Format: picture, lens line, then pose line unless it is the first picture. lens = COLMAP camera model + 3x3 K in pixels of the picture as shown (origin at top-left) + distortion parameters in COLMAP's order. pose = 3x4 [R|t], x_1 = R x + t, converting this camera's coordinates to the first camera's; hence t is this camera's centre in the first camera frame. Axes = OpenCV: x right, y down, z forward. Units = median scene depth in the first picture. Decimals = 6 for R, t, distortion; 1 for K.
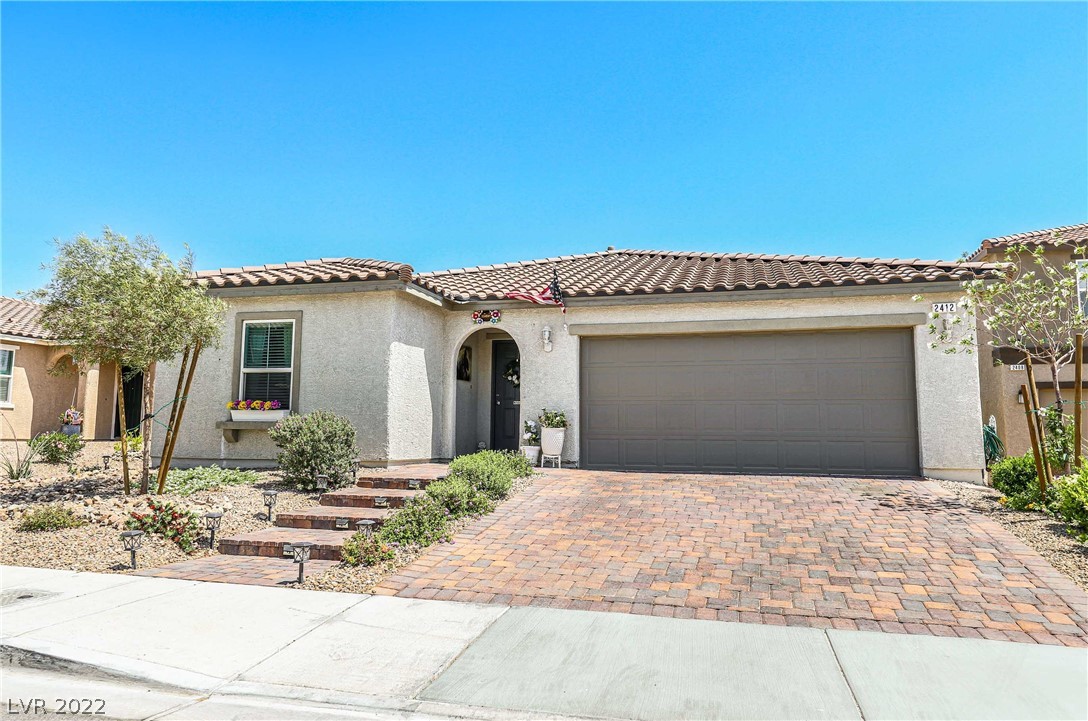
lens RADIAL K [[741.1, 0, 544.0], [0, 741.1, 360.5], [0, 0, 1]] dist [0.006977, 0.002544]
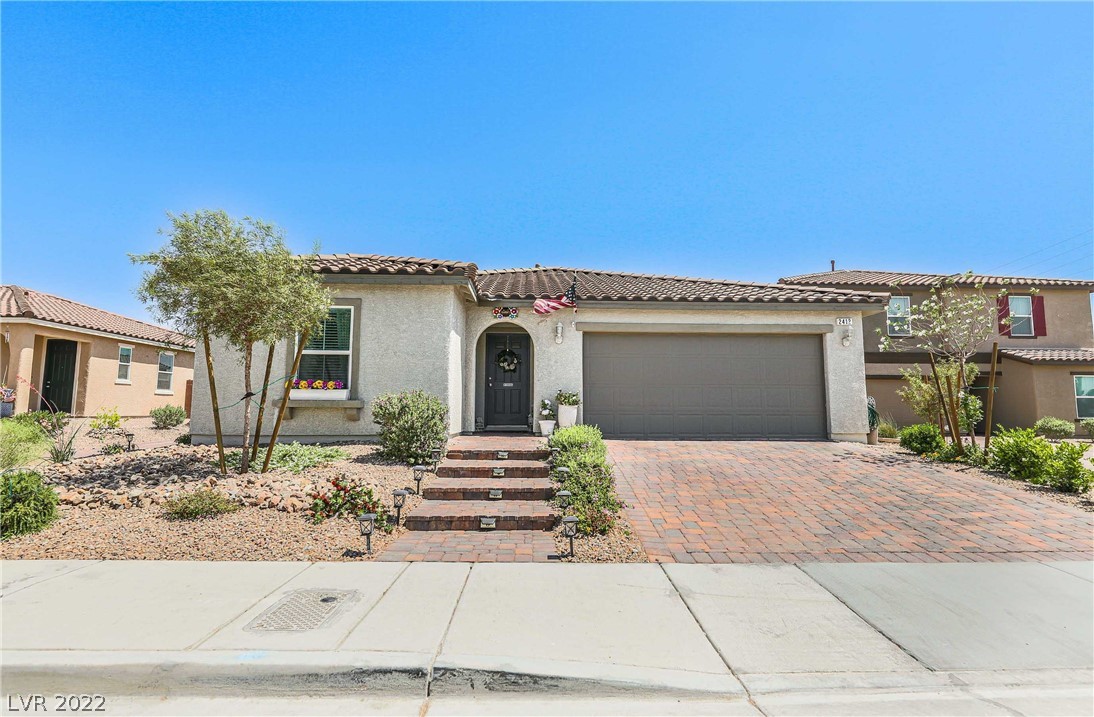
lens RADIAL K [[550.3, 0, 547.0], [0, 550.3, 358.5], [0, 0, 1]] dist [-0.001983, -0.000212]
pose [[0.954470, 0.023934, 0.297346, -0.311572], [-0.026040, 0.999656, 0.003126, 0.011570], [-0.297169, -0.010726, 0.954765, 0.146454]]
